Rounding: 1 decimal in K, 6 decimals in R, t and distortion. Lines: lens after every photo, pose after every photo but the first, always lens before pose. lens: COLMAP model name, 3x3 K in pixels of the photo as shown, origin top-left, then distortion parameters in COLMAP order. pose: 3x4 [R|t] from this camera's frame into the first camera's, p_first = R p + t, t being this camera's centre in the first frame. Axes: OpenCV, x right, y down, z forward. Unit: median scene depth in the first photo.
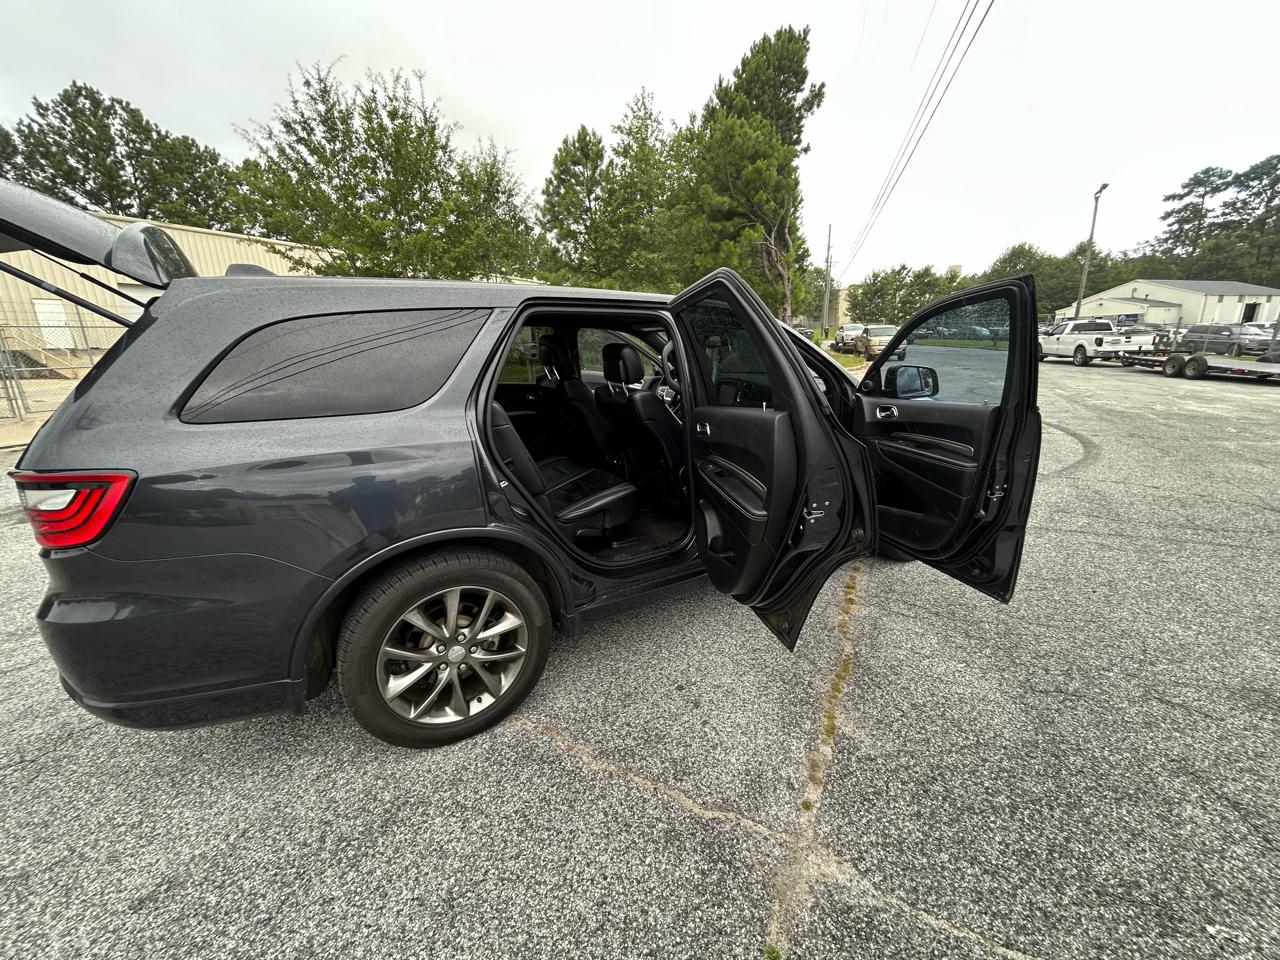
lens RADIAL K [[519.0, 0, 640.0], [0, 519.0, 480.0], [0, 0, 1]] dist [-0.002452, 0.001332]
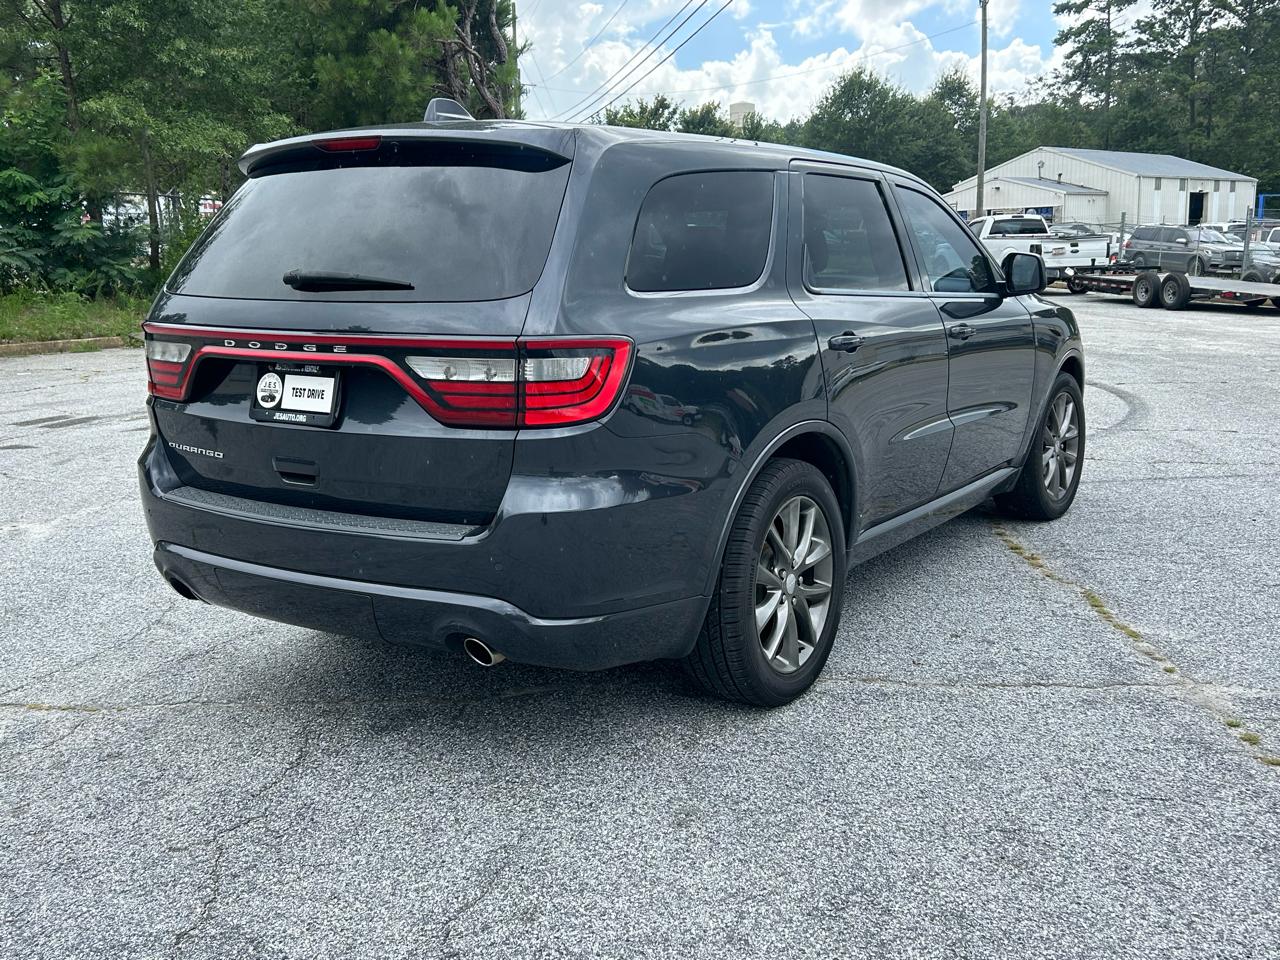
lens RADIAL K [[1311.5, 0, 631.5], [0, 1311.5, 495.0], [0, 0, 1]] dist [0.045421, -0.041752]
pose [[0.896333, -0.076497, 0.436732, -0.116724], [0.112825, 0.991932, -0.057813, 0.022873], [-0.428786, 0.101094, 0.897732, -0.060733]]
